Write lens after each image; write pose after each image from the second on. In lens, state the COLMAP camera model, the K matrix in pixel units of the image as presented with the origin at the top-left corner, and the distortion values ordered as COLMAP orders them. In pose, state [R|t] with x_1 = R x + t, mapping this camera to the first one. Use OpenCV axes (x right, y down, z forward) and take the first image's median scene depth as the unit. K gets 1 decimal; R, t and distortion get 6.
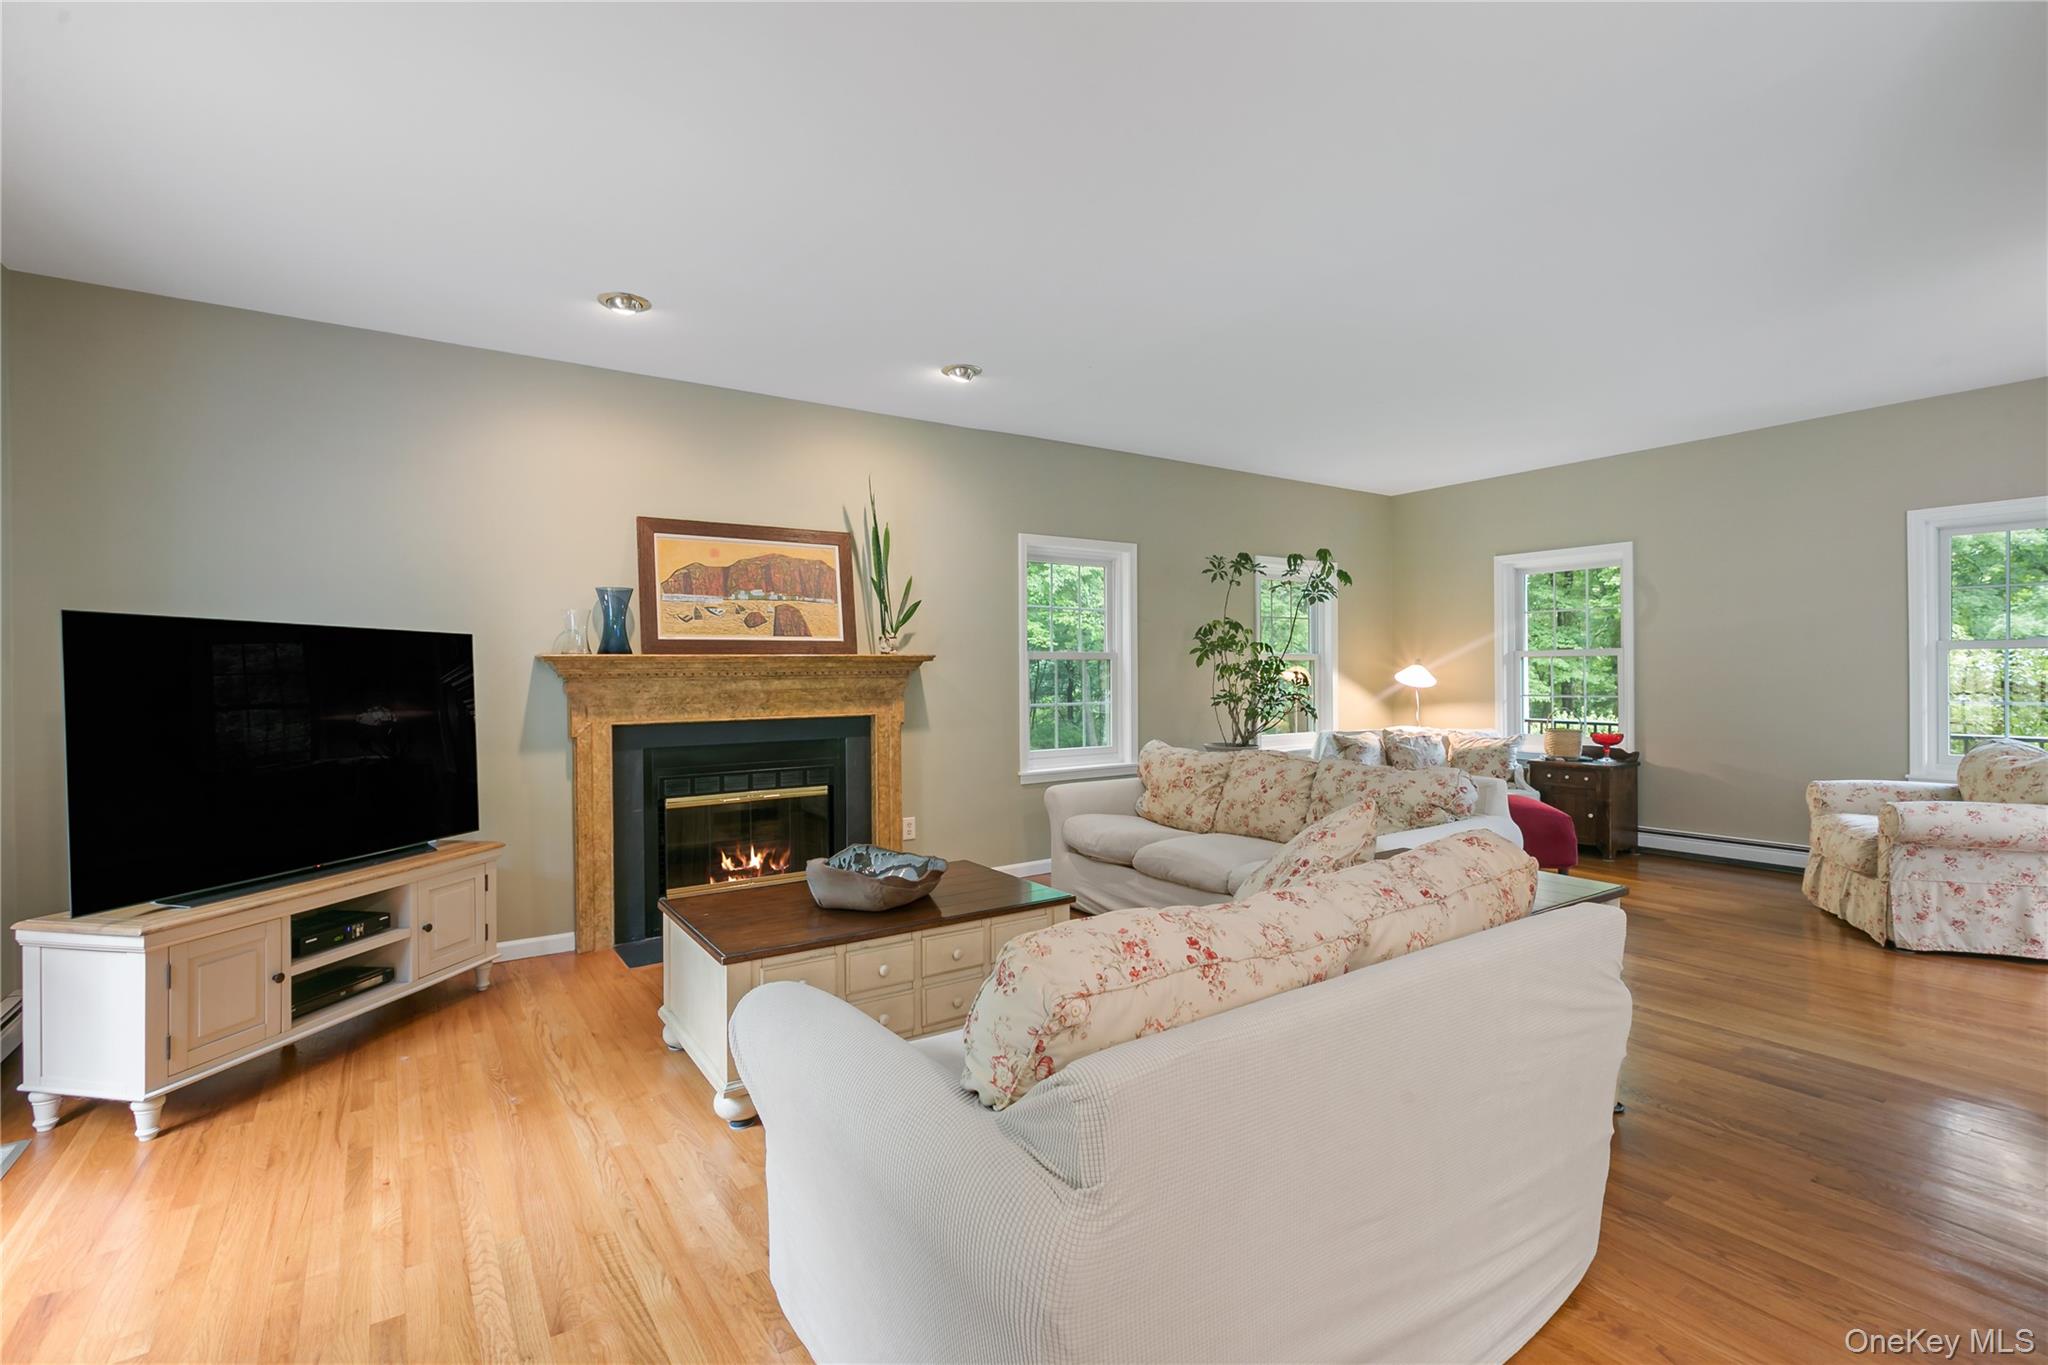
lens RADIAL K [[936.7, 0, 1013.8], [0, 936.7, 675.7], [0, 0, 1]] dist [-0.000160, -0.000474]
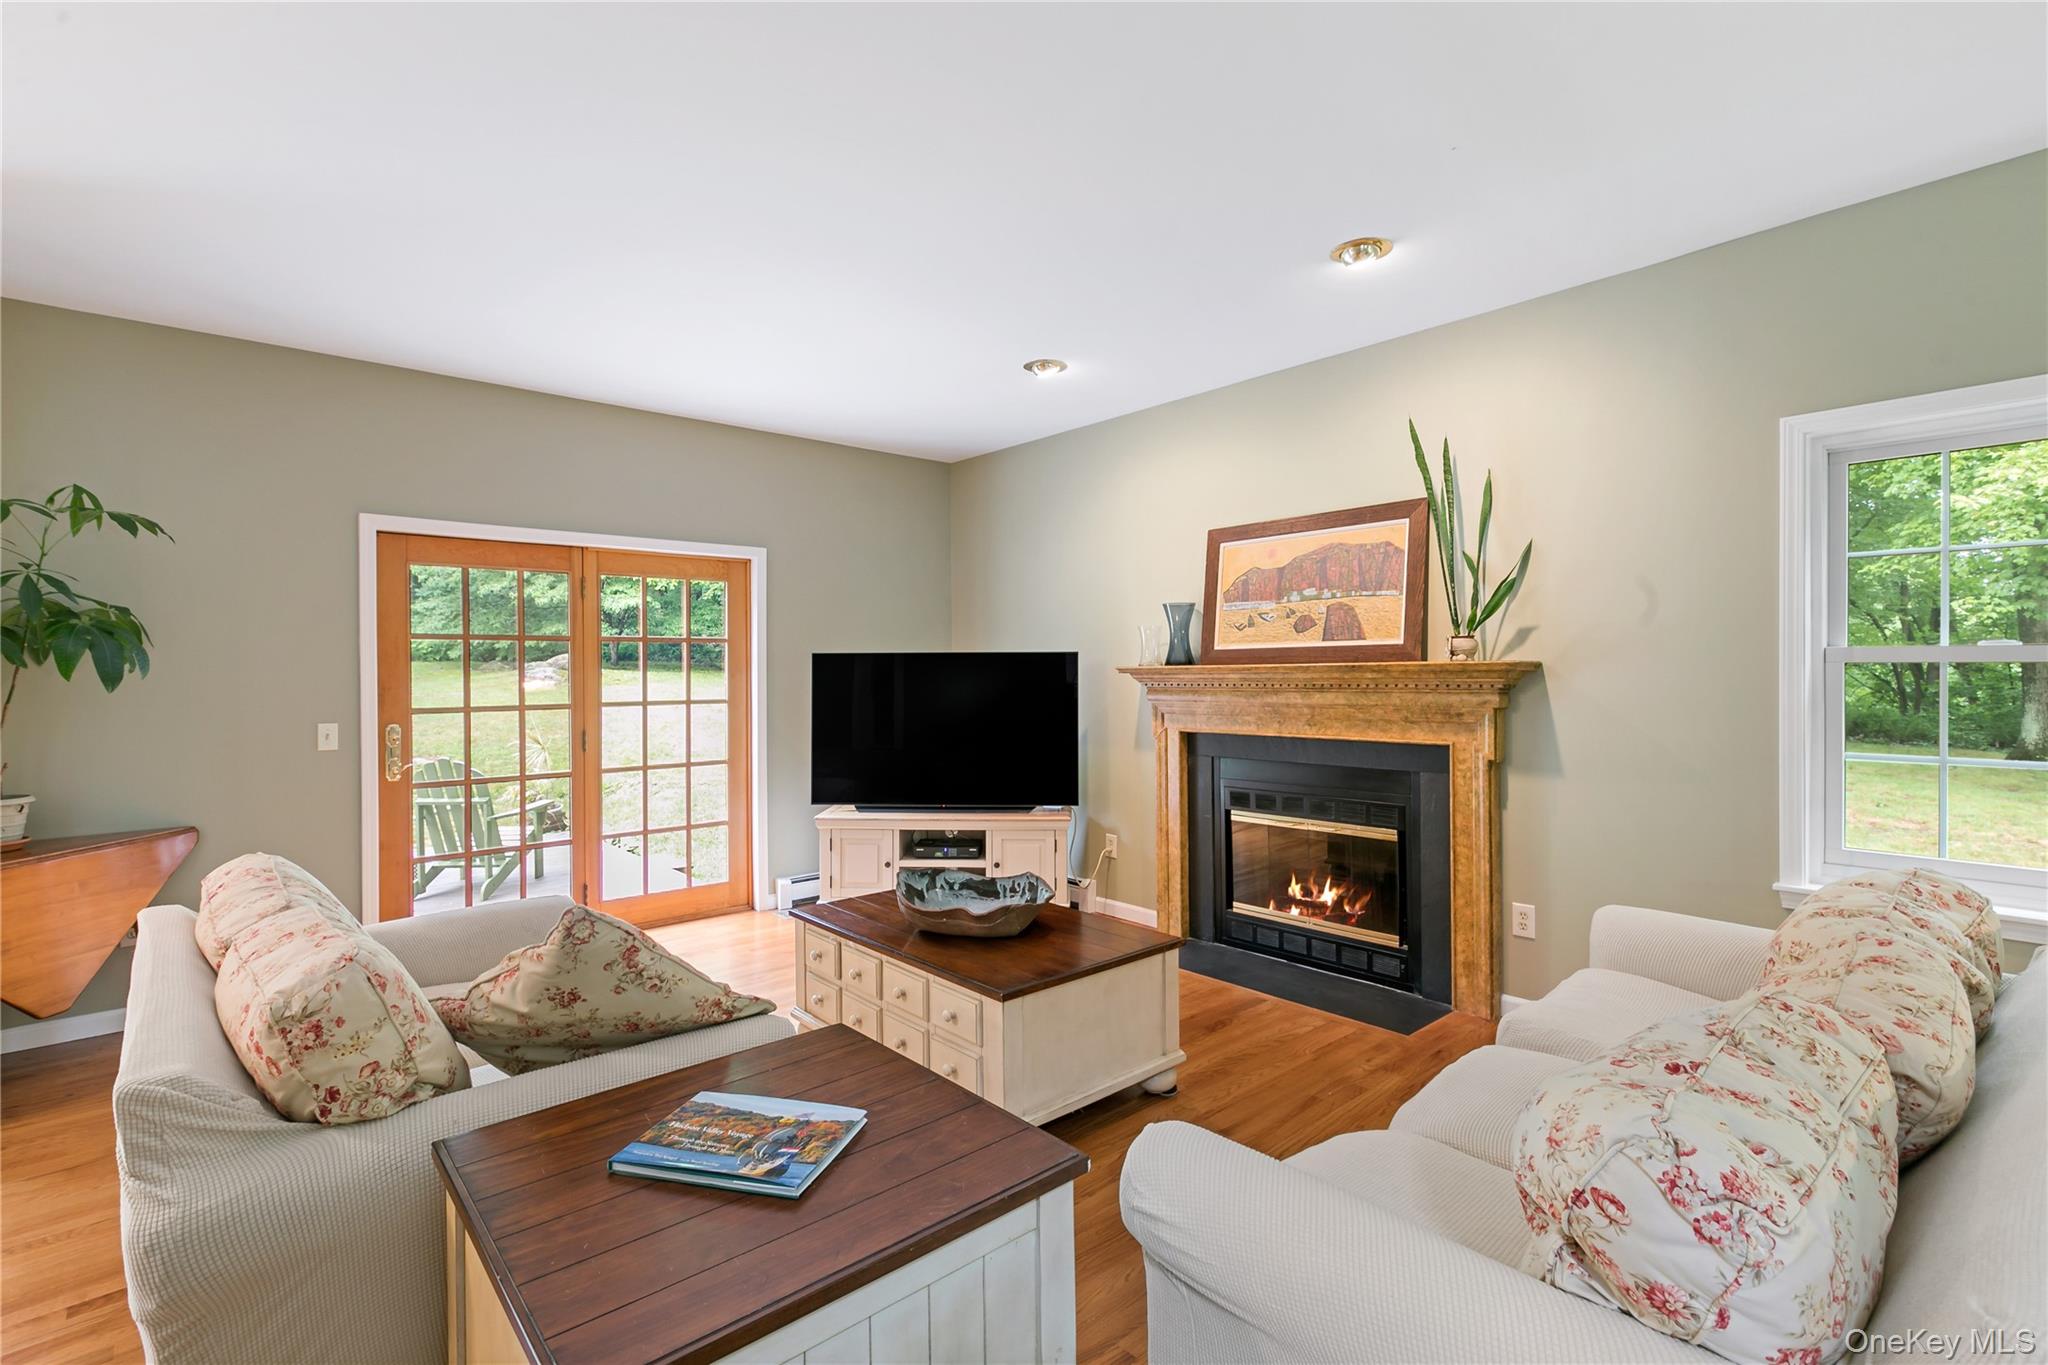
lens RADIAL K [[936.7, 0, 1013.8], [0, 936.7, 675.7], [0, 0, 1]] dist [-0.000160, -0.000474]
pose [[0.124557, 0.012155, -0.992138, 0.563124], [0.004342, 0.999909, 0.012795, -0.023493], [0.992203, -0.005901, 0.124492, 0.625995]]
